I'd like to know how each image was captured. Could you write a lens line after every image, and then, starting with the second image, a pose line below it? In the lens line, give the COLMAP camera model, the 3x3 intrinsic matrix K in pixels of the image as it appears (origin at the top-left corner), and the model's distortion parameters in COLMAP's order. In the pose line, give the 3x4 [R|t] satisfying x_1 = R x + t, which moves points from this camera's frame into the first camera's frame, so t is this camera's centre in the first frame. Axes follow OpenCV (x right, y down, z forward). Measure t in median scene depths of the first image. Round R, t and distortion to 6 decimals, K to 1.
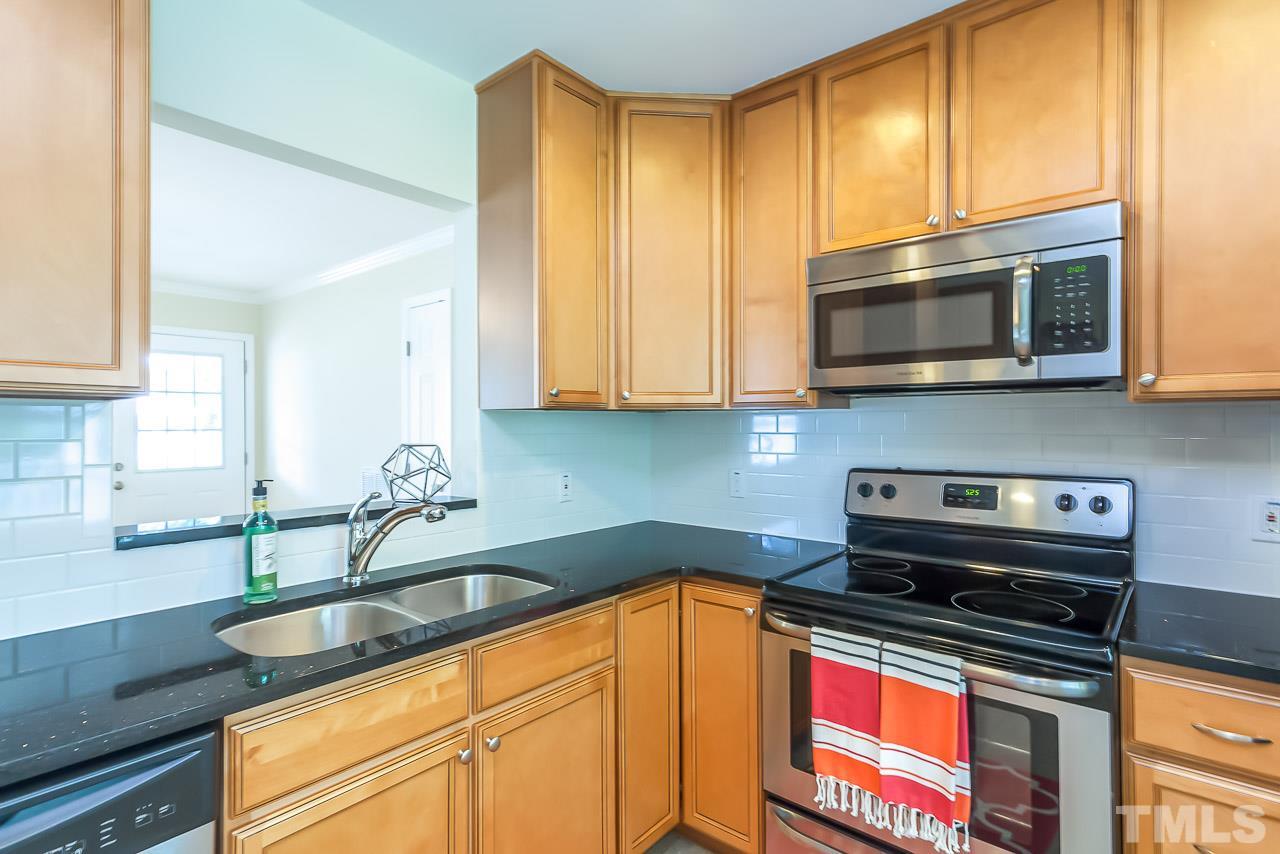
lens RADIAL K [[619.3, 0, 642.0], [0, 619.3, 427.3], [0, 0, 1]] dist [0.009585, 0.001374]
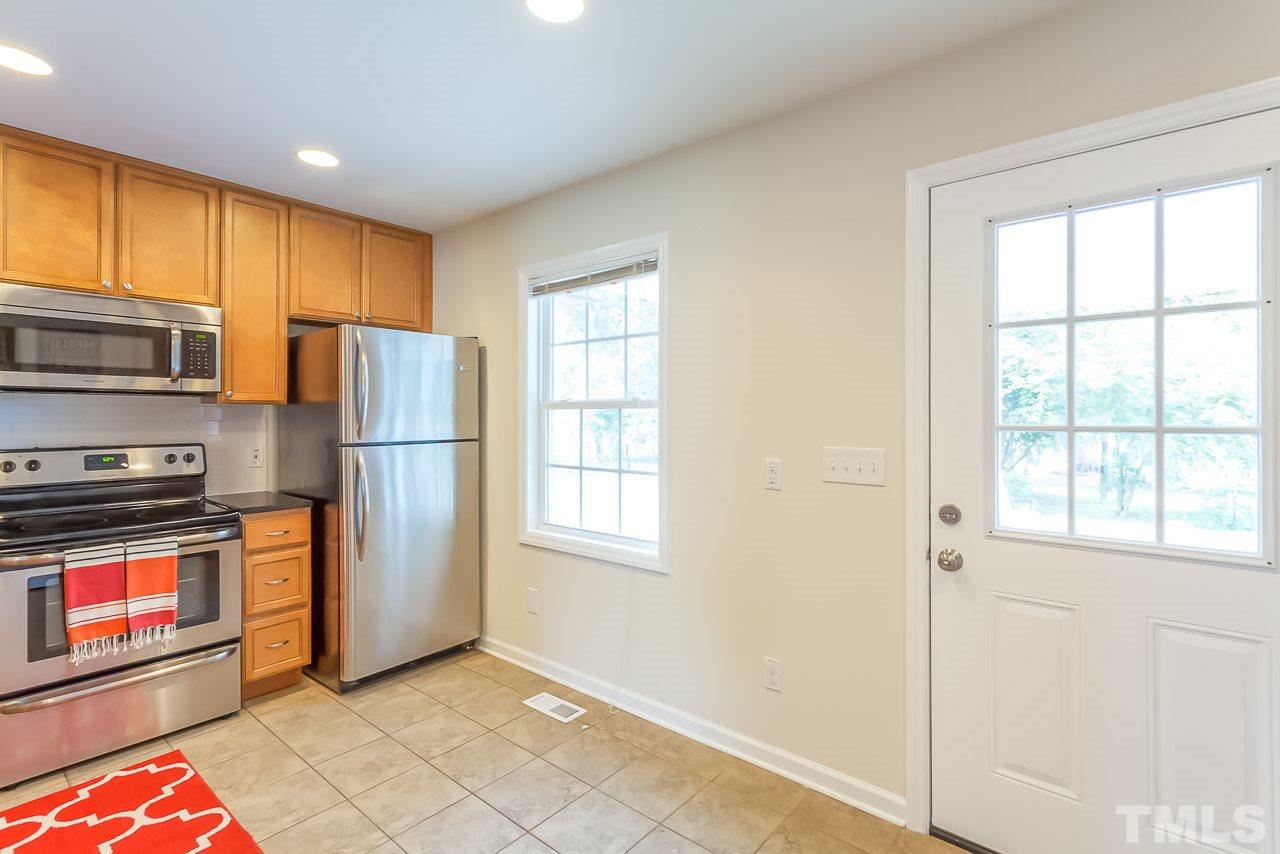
lens RADIAL K [[619.3, 0, 618.0], [0, 619.3, 411.6], [0, 0, 1]] dist [0.009585, 0.001374]
pose [[0.038139, 0.005523, 0.999257, -1.058979], [0.001188, 0.999984, -0.005572, -0.001906], [-0.999272, 0.001400, 0.038132, -0.344200]]
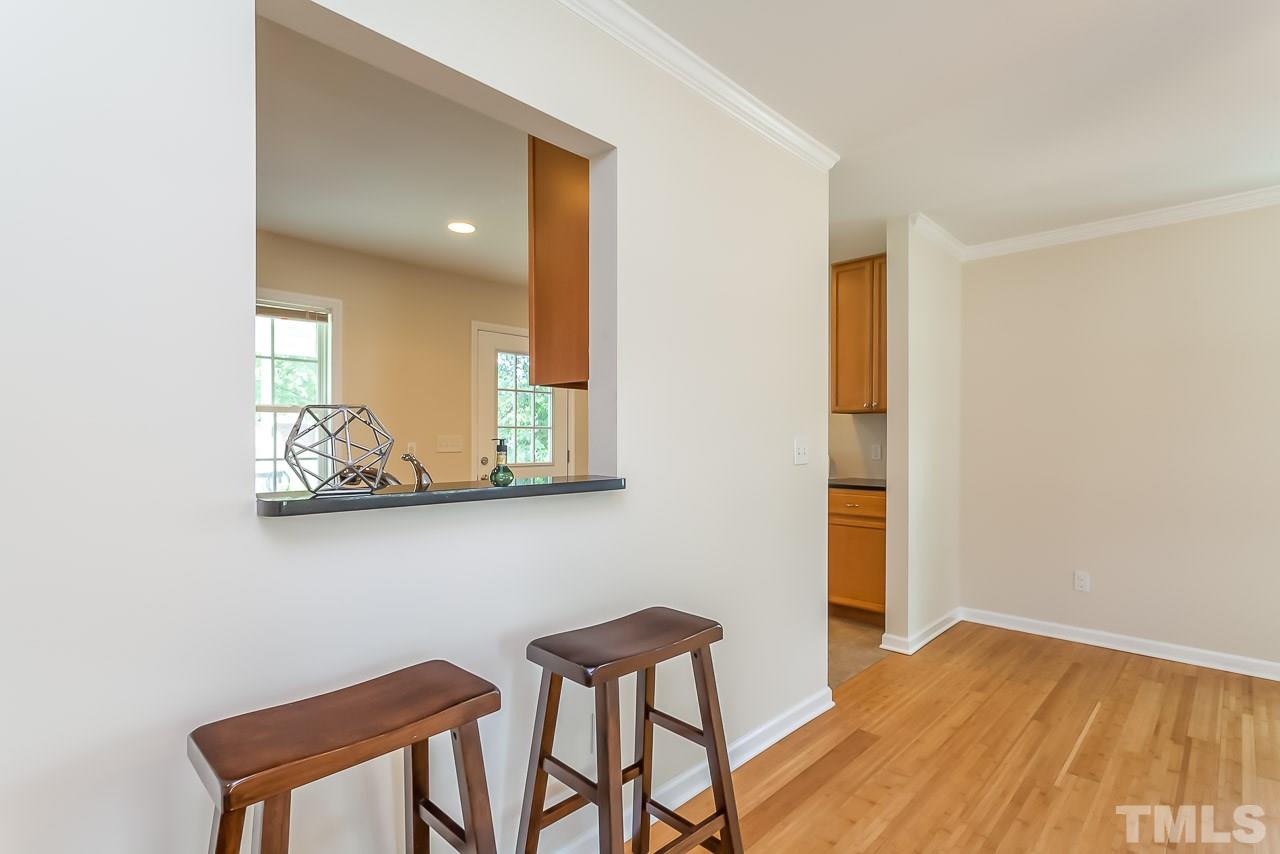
lens RADIAL K [[619.3, 0, 643.0], [0, 619.3, 434.1], [0, 0, 1]] dist [0.009585, 0.001374]
pose [[-0.996850, 0.000861, 0.079307, -0.868044], [0.000450, 0.999986, -0.005206, 0.069520], [-0.079311, -0.005154, -0.996837, 1.880869]]
